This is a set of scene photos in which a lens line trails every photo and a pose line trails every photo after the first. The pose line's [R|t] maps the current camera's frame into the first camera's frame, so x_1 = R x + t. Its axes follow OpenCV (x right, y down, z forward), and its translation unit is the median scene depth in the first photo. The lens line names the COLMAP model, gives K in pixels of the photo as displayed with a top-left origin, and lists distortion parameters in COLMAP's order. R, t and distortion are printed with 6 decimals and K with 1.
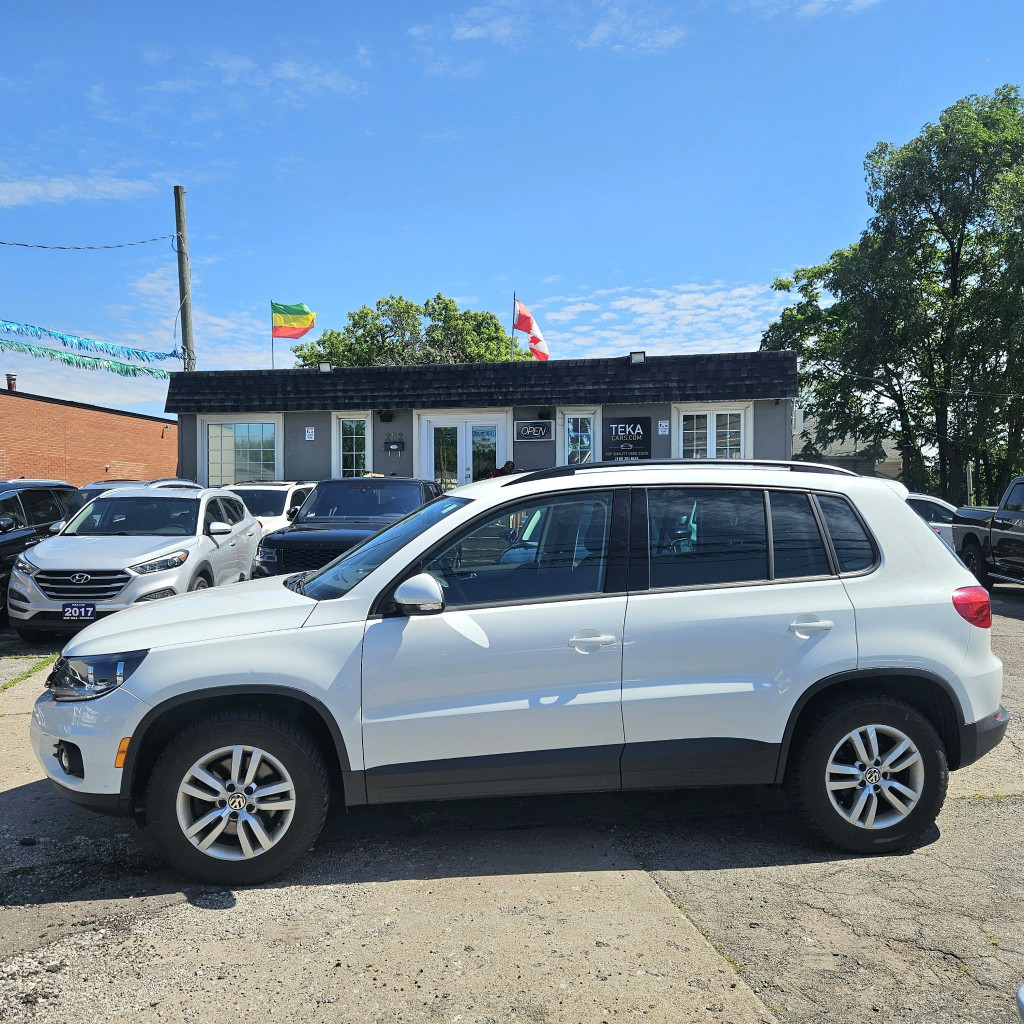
lens RADIAL K [[897.1, 0, 512.0], [0, 897.1, 512.0], [0, 0, 1]] dist [0.047484, -0.012167]
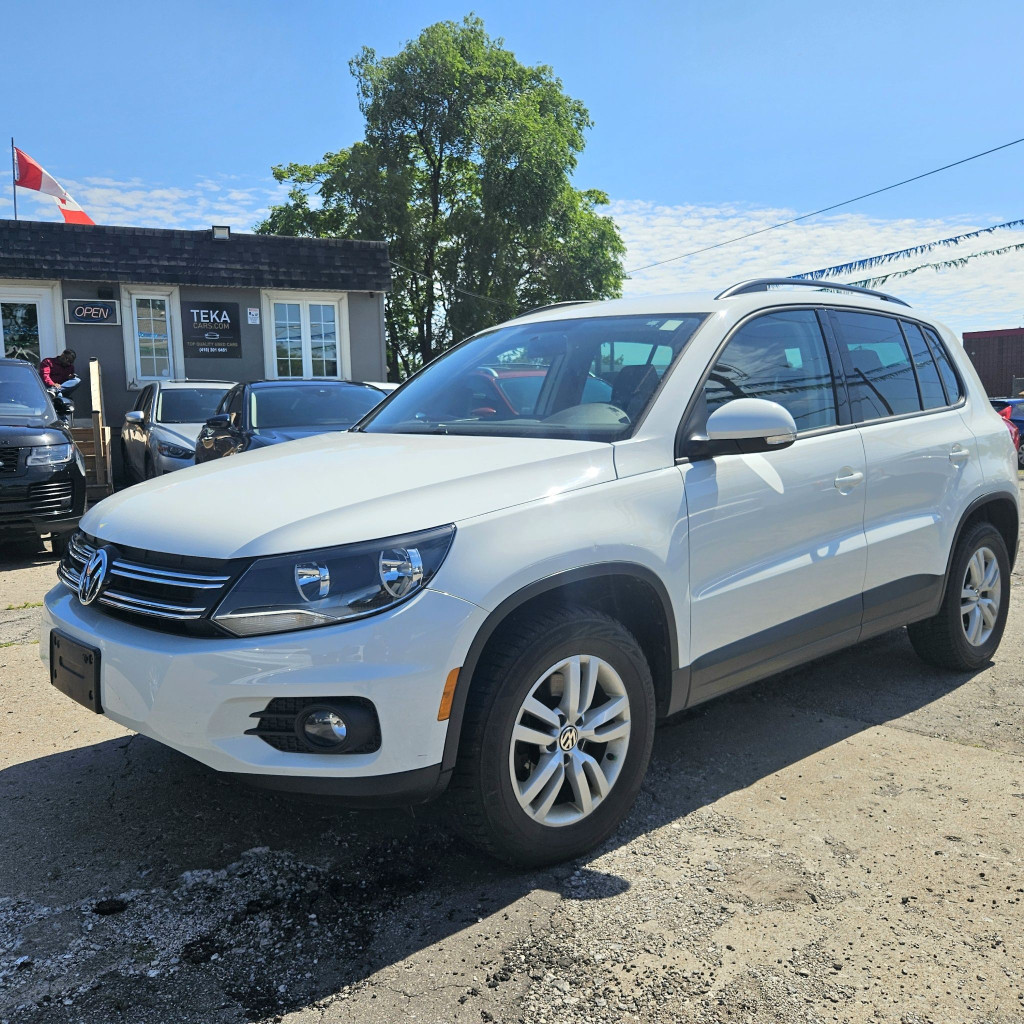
lens RADIAL K [[880.4, 0, 484.6], [0, 880.4, 535.1], [0, 0, 1]] dist [0.064262, -0.089278]
pose [[0.830707, -0.085191, 0.550153, -0.150494], [0.019034, 0.991991, 0.124868, 0.018631], [-0.556384, -0.093258, 0.825676, 0.108510]]
